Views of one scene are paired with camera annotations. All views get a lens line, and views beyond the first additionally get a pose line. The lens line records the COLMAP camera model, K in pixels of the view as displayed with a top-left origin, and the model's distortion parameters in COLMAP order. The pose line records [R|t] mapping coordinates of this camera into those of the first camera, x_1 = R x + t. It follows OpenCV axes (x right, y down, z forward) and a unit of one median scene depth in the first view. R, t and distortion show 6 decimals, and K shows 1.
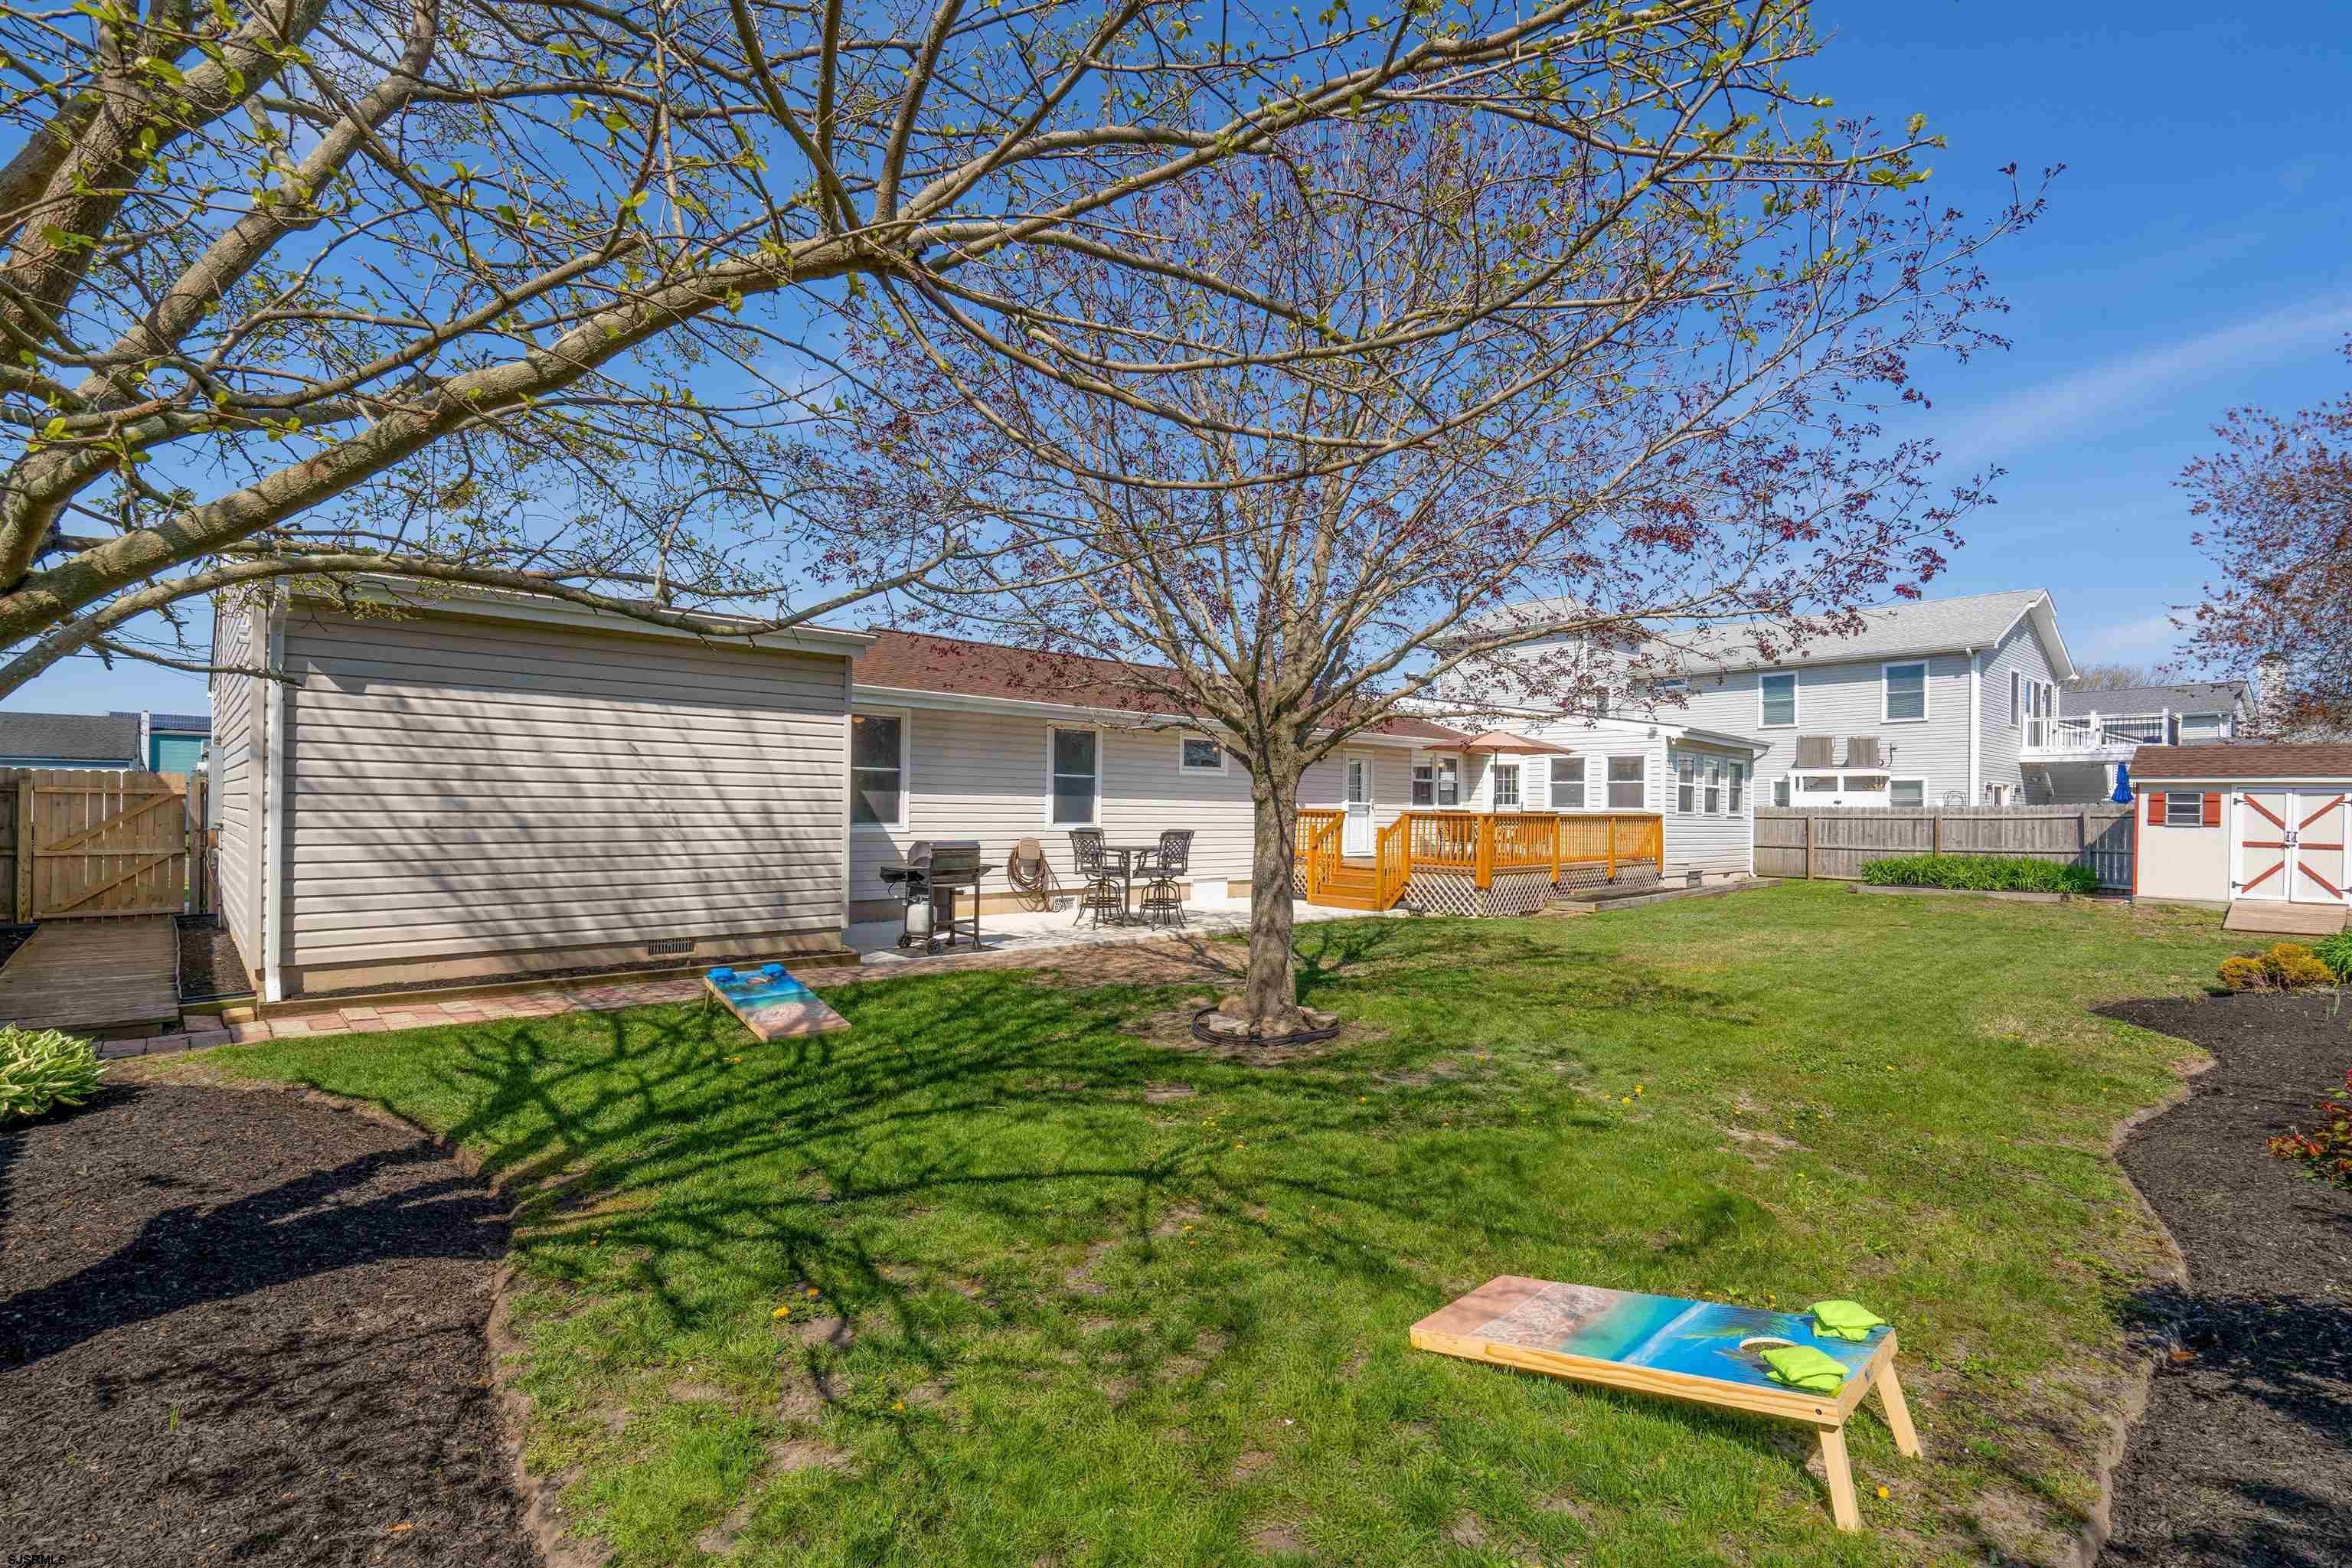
lens RADIAL K [[1057.5, 0, 1174.0], [0, 1057.5, 803.1], [0, 0, 1]] dist [-0.010901, 0.002648]
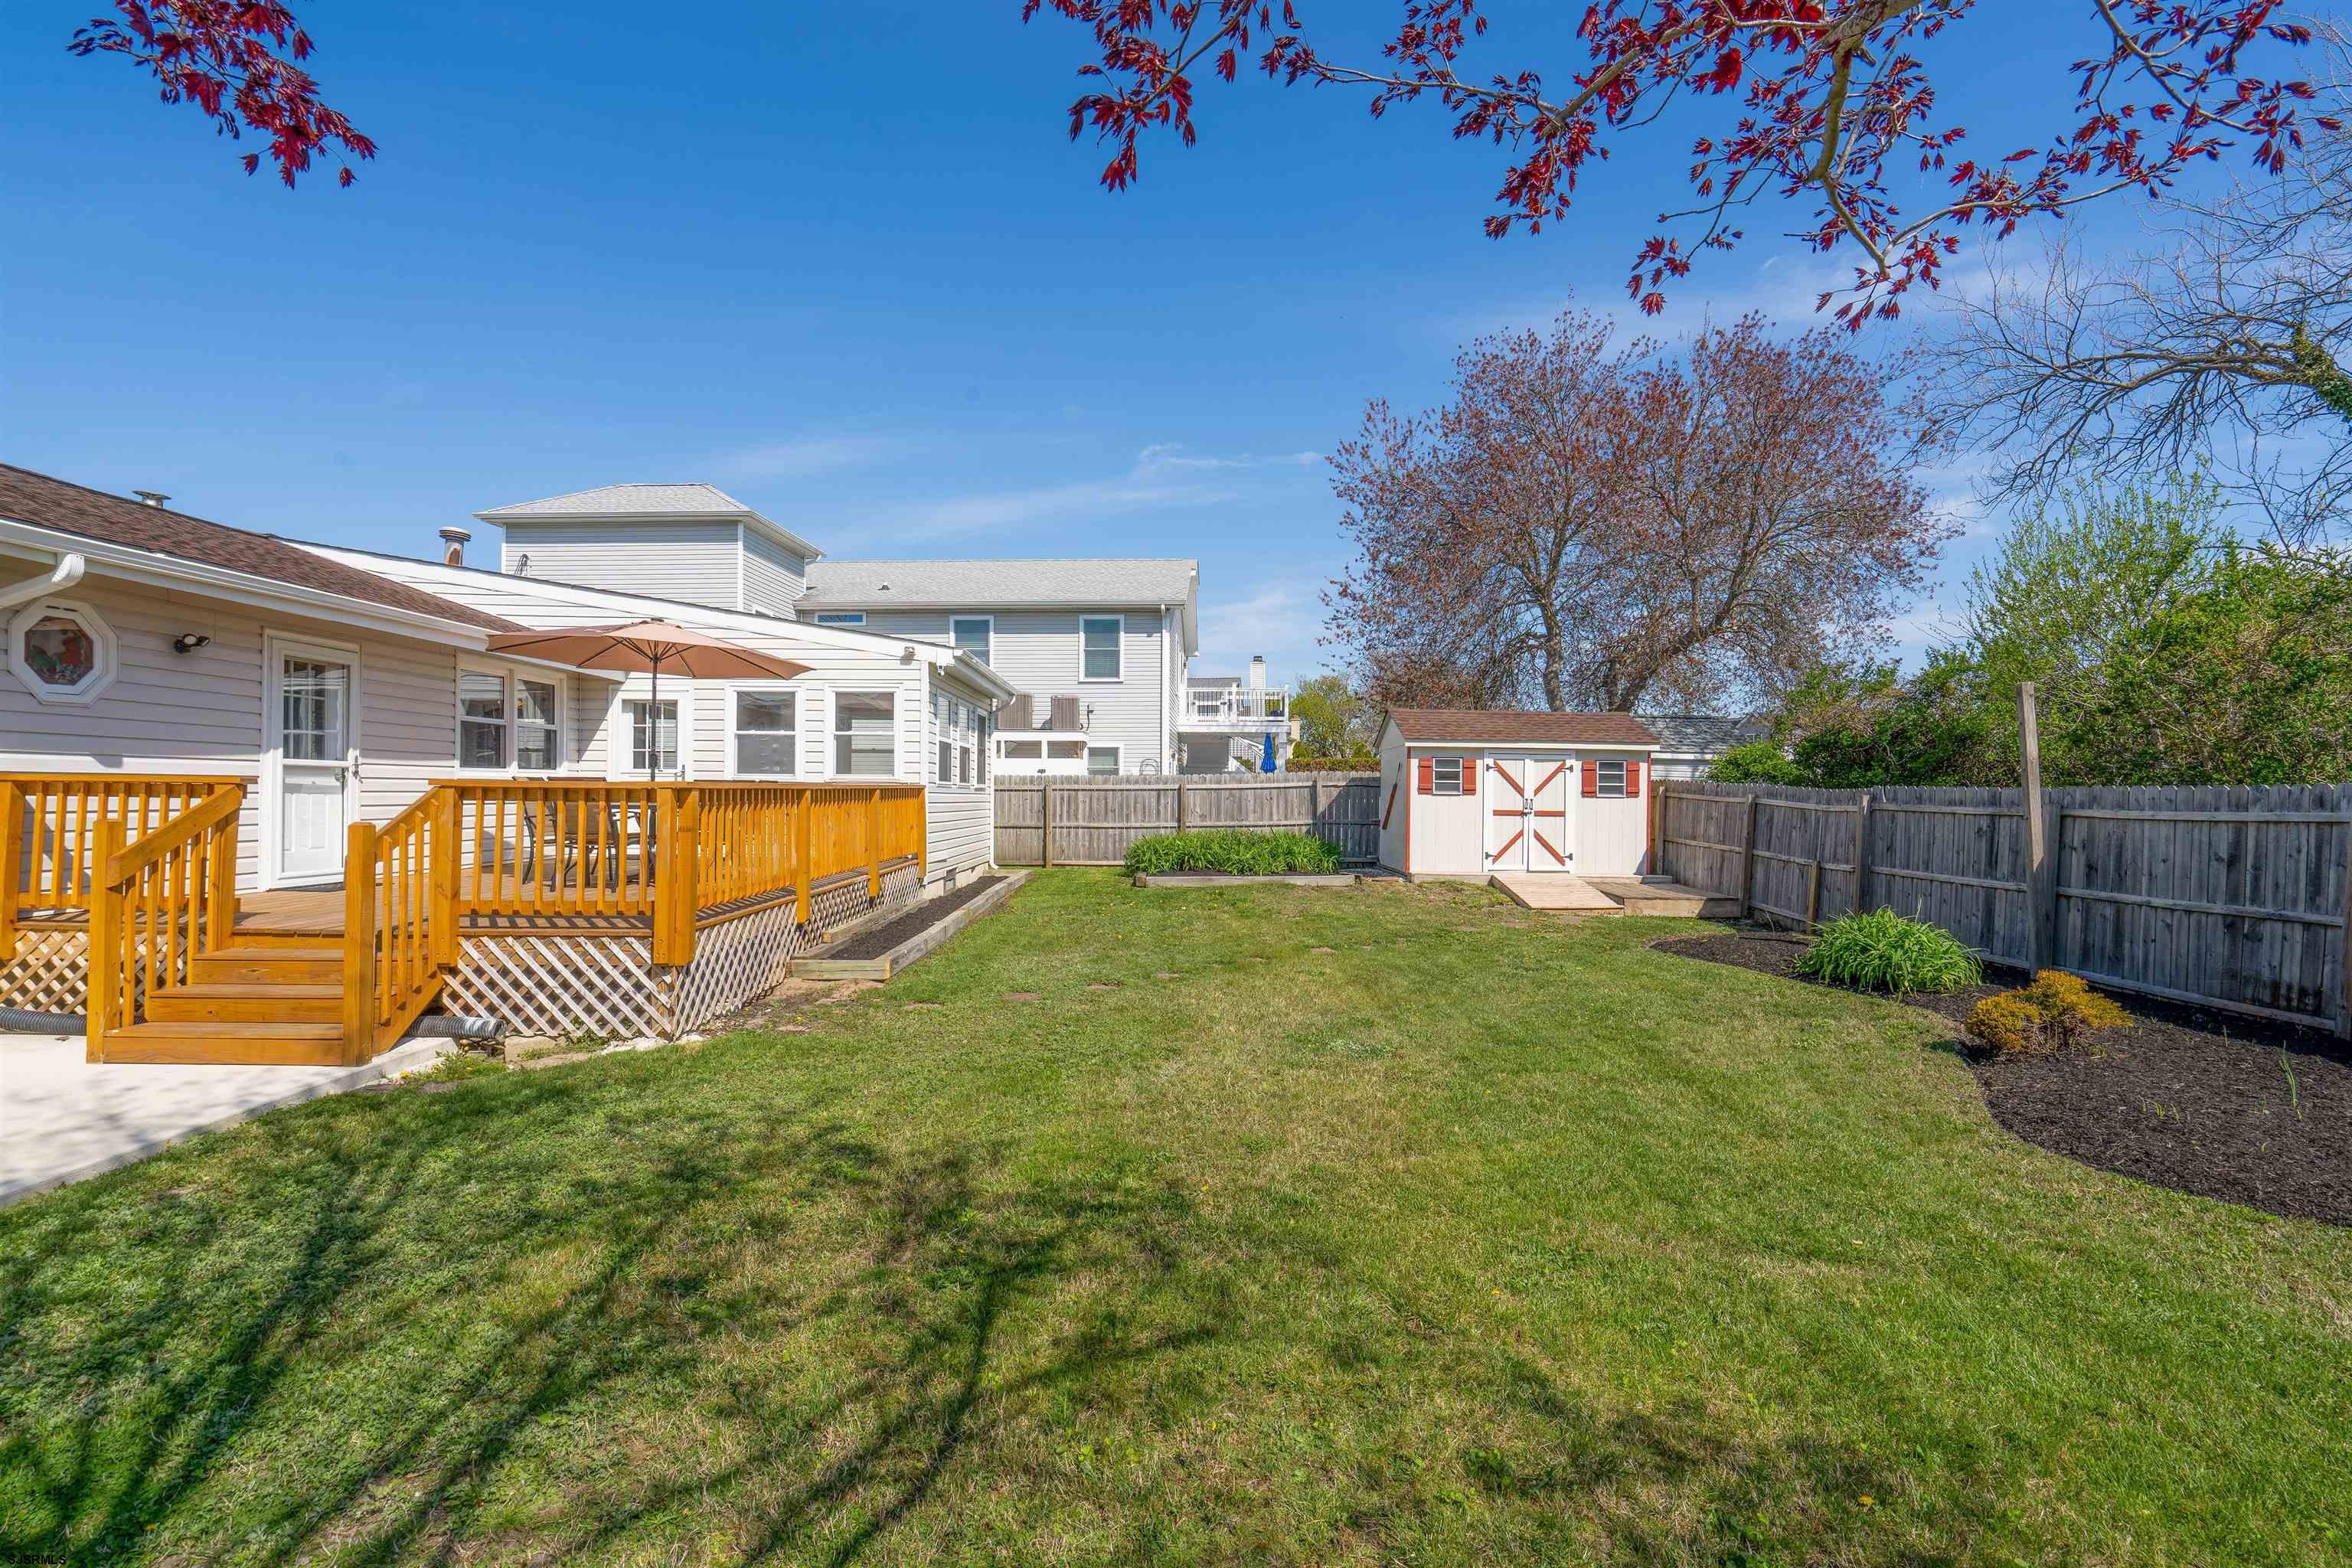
lens RADIAL K [[1057.5, 0, 1173.8], [0, 1057.5, 781.0], [0, 0, 1]] dist [-0.010901, 0.002648]
pose [[0.679767, -0.001363, 0.733427, 0.121908], [-0.001023, 0.999996, 0.002807, 0.008112], [-0.733428, -0.002659, 0.679762, 0.559800]]
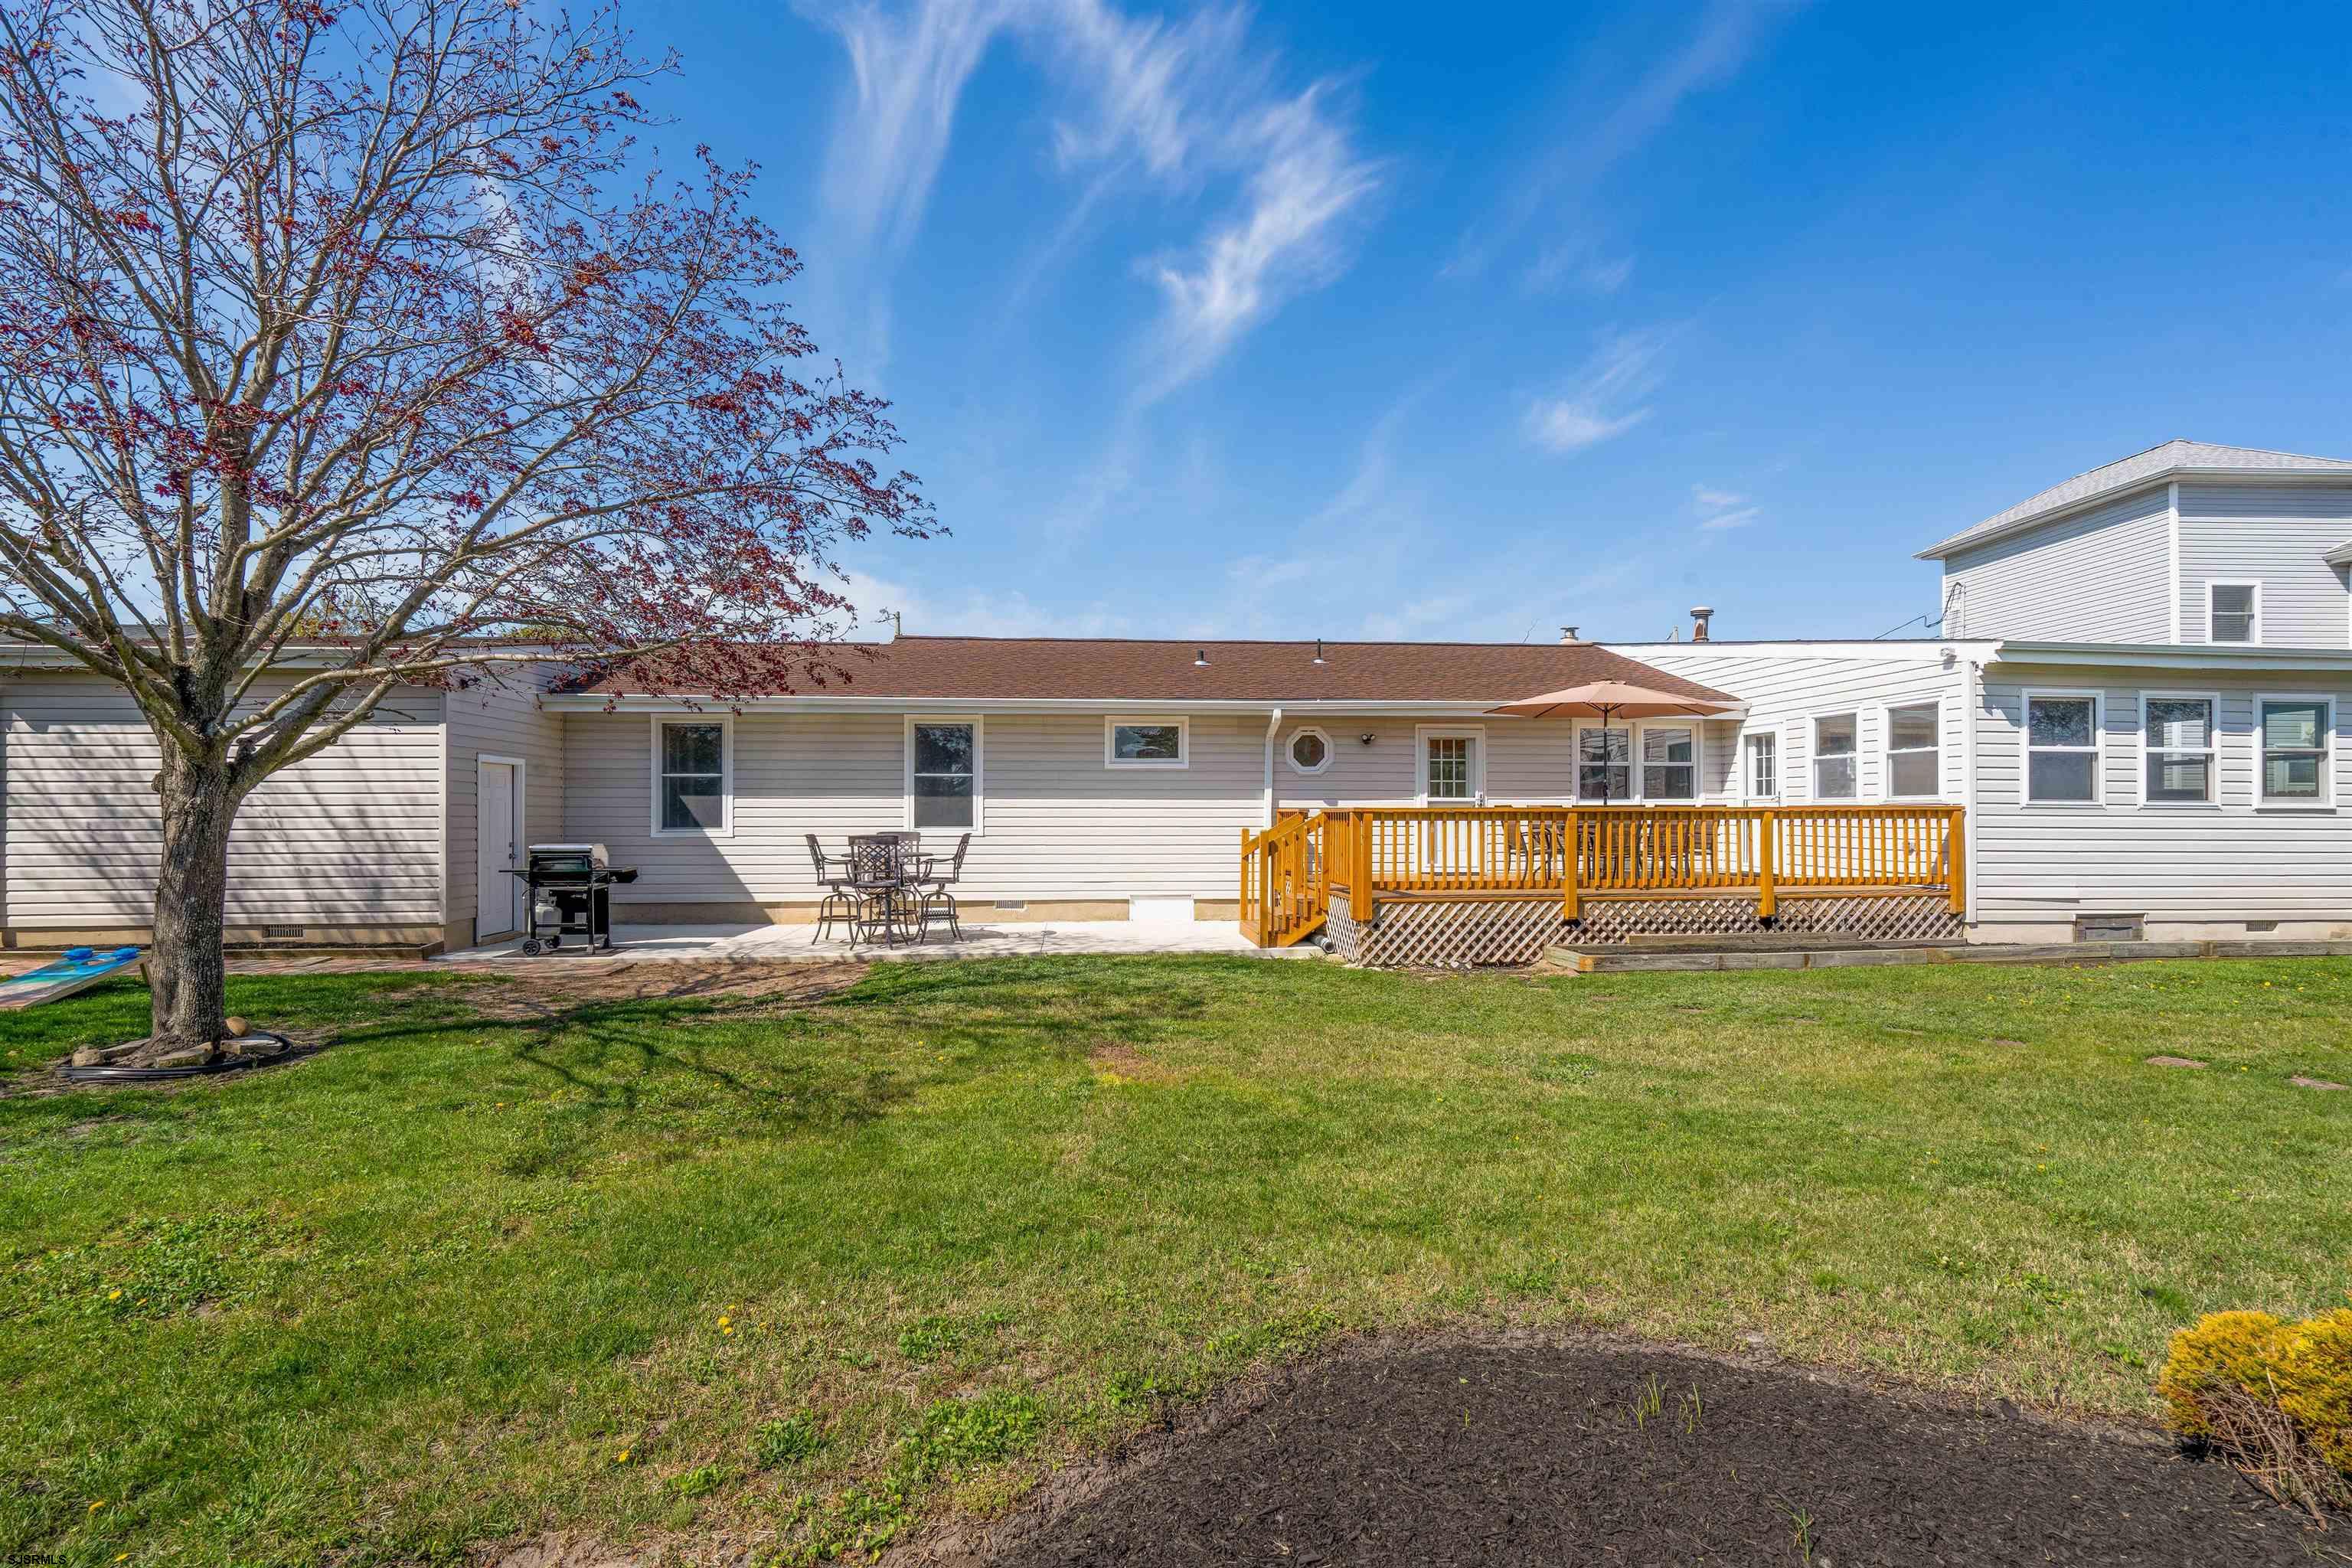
lens RADIAL K [[1057.5, 0, 1157.8], [0, 1057.5, 815.6], [0, 0, 1]] dist [-0.010901, 0.002648]
pose [[0.785478, -0.014039, -0.618730, 0.573871], [0.014076, 0.999889, -0.004818, 0.014952], [0.618729, -0.004925, 0.785589, 0.385962]]
